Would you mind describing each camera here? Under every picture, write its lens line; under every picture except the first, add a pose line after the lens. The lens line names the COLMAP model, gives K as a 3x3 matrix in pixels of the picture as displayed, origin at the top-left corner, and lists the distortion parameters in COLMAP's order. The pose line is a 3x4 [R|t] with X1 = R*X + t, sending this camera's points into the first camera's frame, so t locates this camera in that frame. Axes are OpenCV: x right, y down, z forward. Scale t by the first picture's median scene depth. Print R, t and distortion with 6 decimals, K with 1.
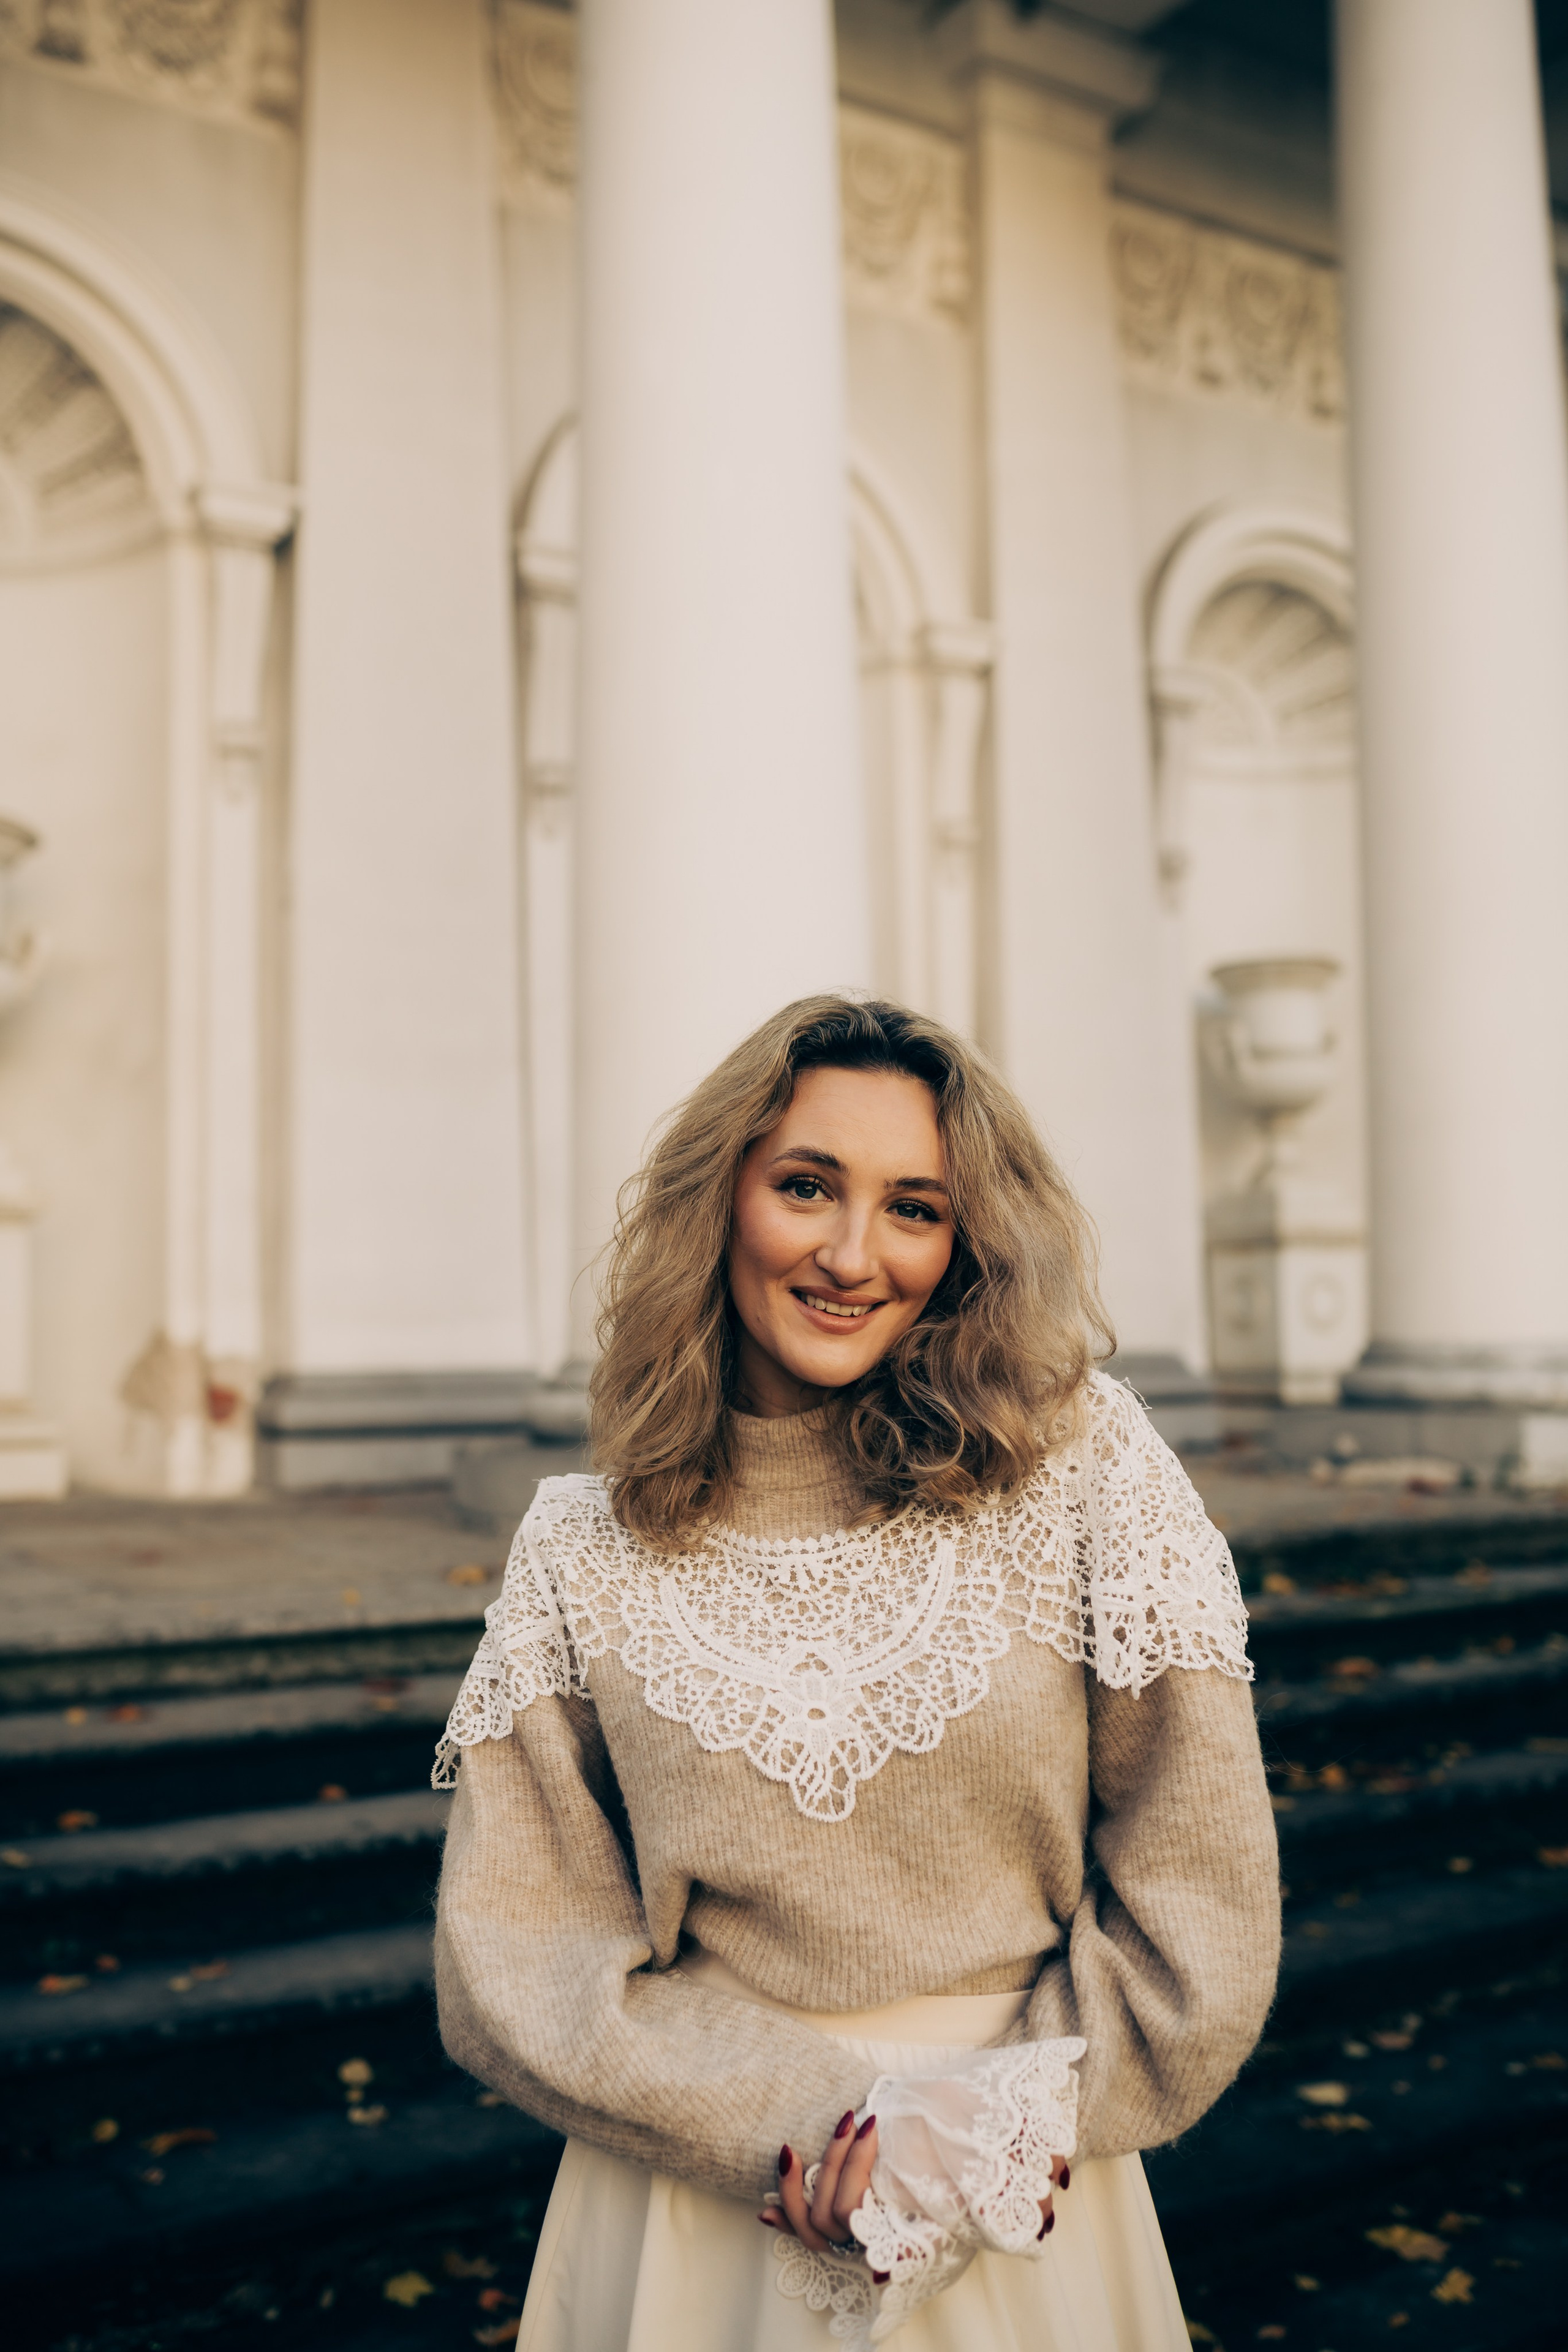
lens RADIAL K [[2238.2, 0, 784.0], [0, 2238.2, 1176.0], [0, 0, 1]] dist [-0.066668, 0.098084]
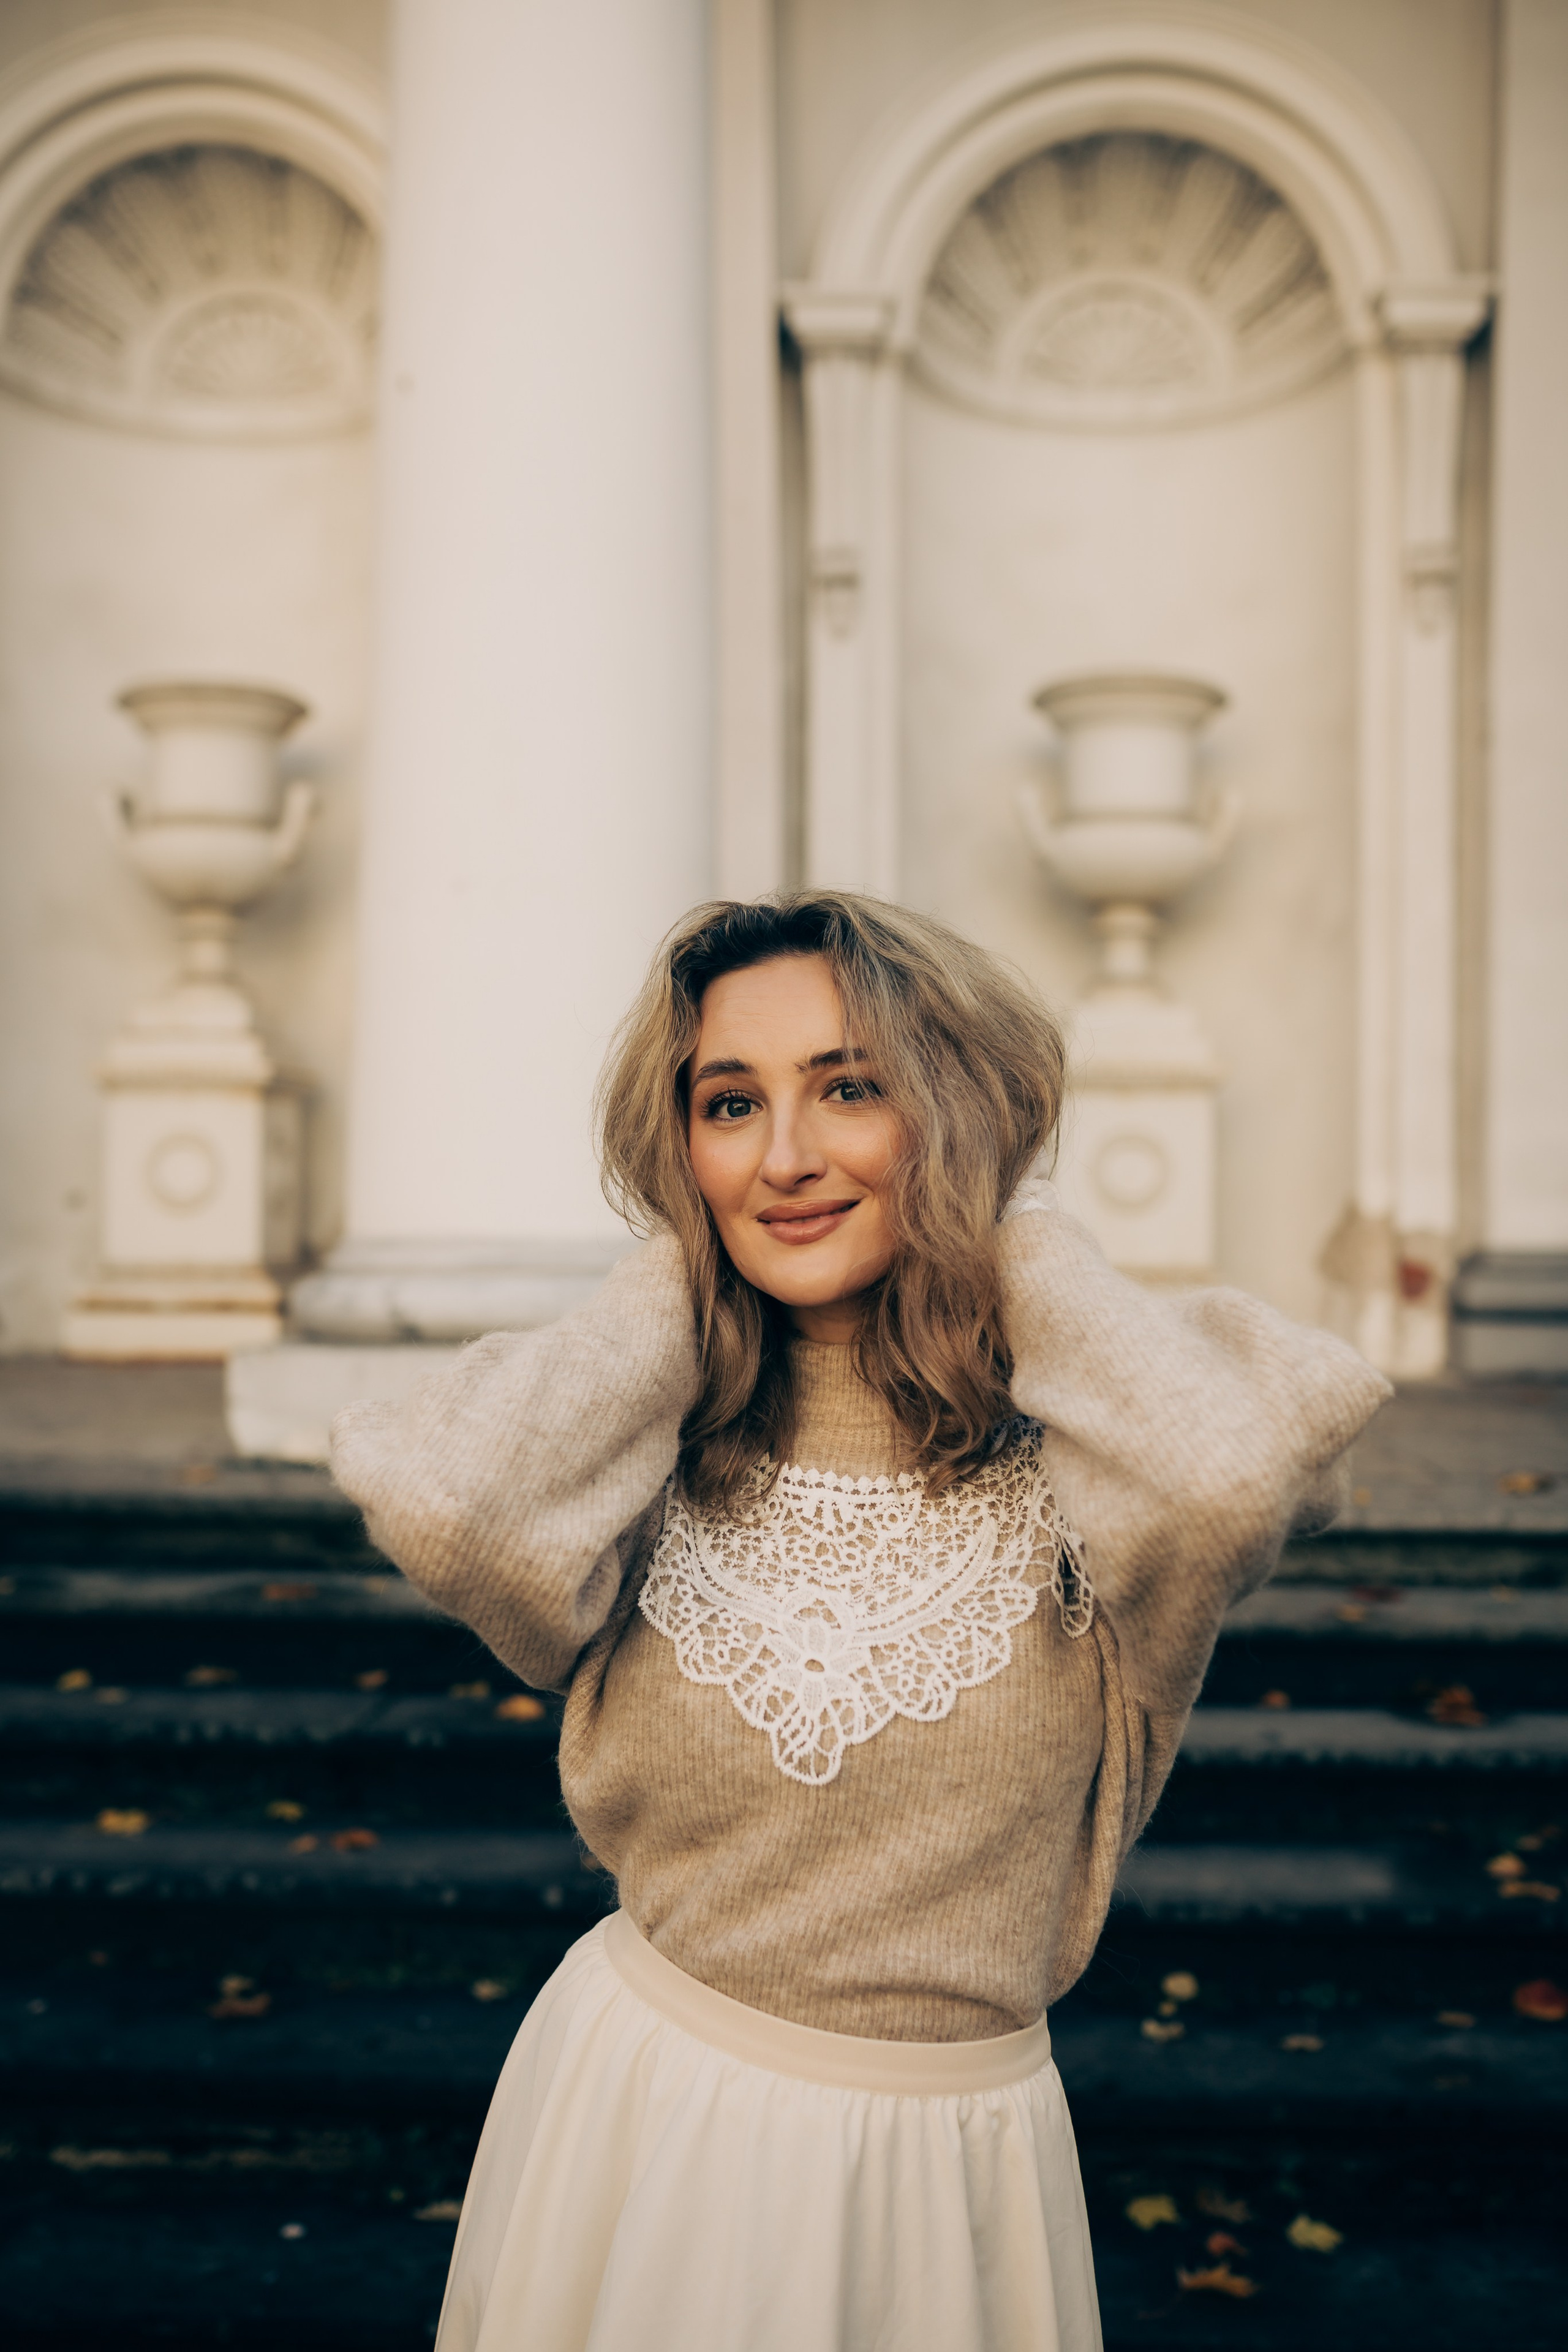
lens RADIAL K [[2350.0, 0, 794.9], [0, 2350.0, 1191.6], [0, 0, 1]] dist [-0.026064, -0.023564]
pose [[0.814655, 0.015369, -0.579743, 0.181156], [0.024544, 0.997839, 0.060943, -0.003826], [0.579427, -0.063877, 0.812517, 0.071675]]
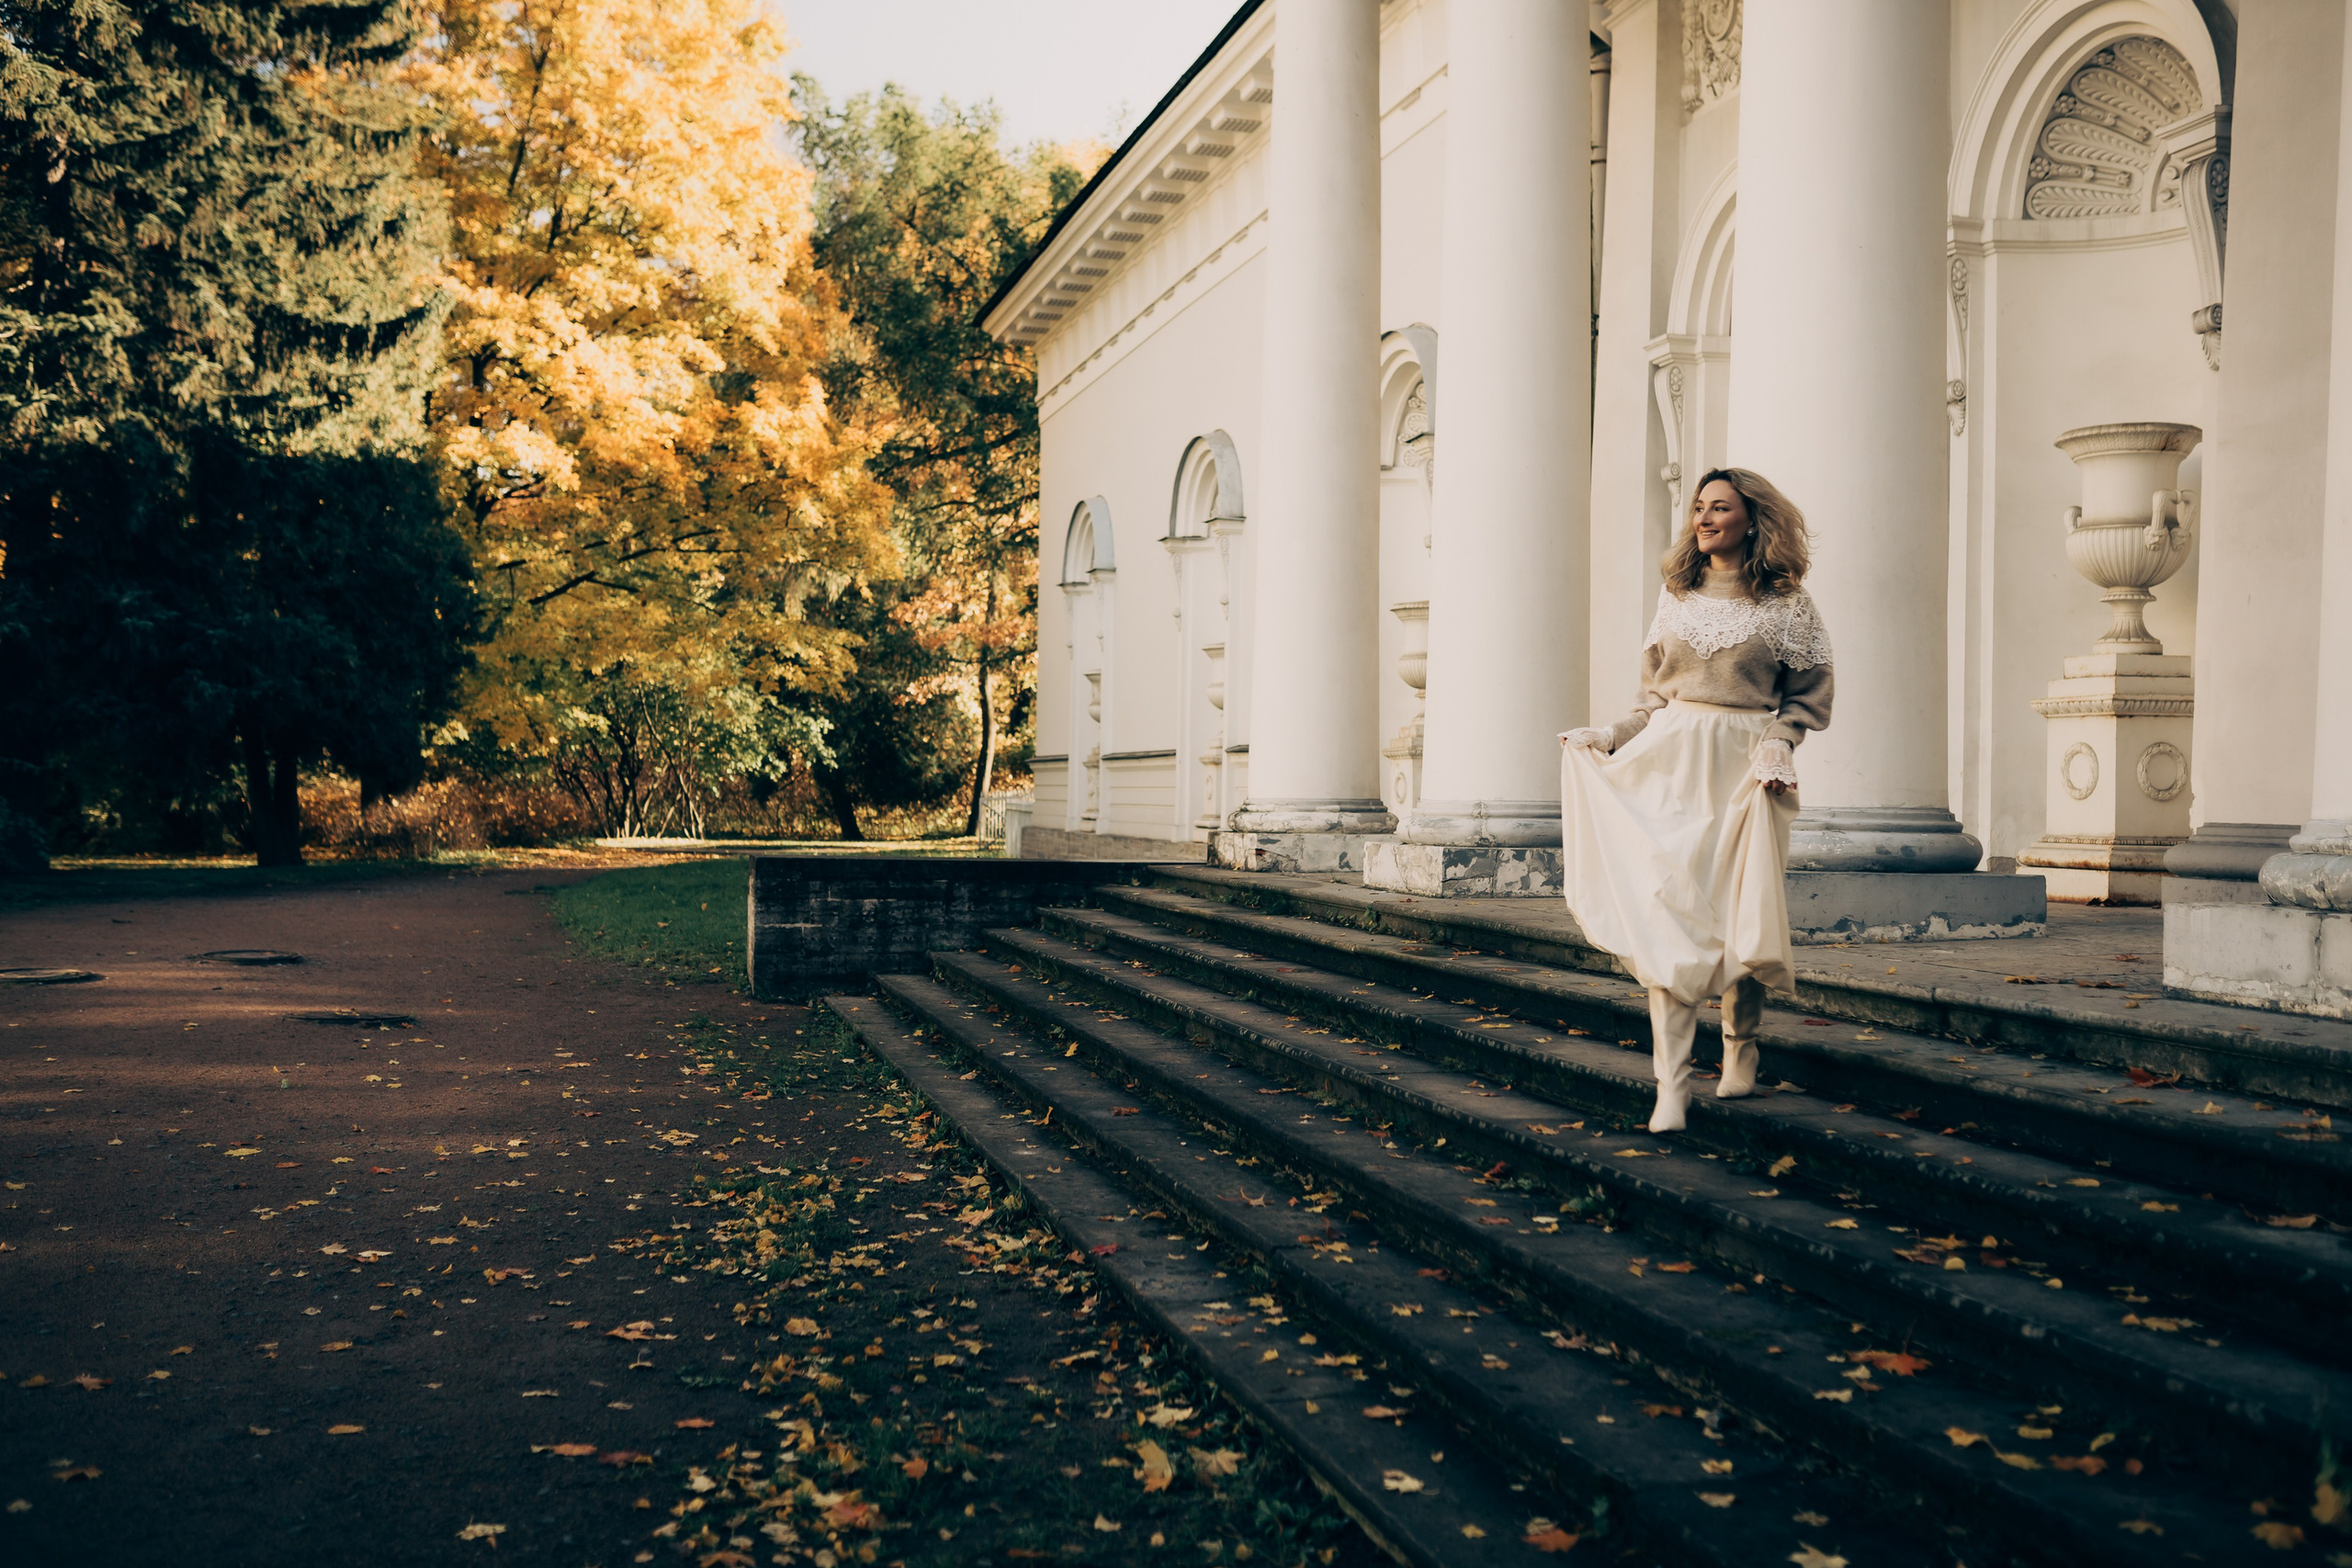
lens RADIAL K [[2264.9, 0, 1163.8], [0, 2264.9, 743.1], [0, 0, 1]] dist [-0.067992, 0.134391]
pose [[-0.309287, -0.009474, -0.950922, 1.352118], [0.063446, 0.997517, -0.030574, 0.056837], [0.948850, -0.069788, -0.307918, 1.023515]]
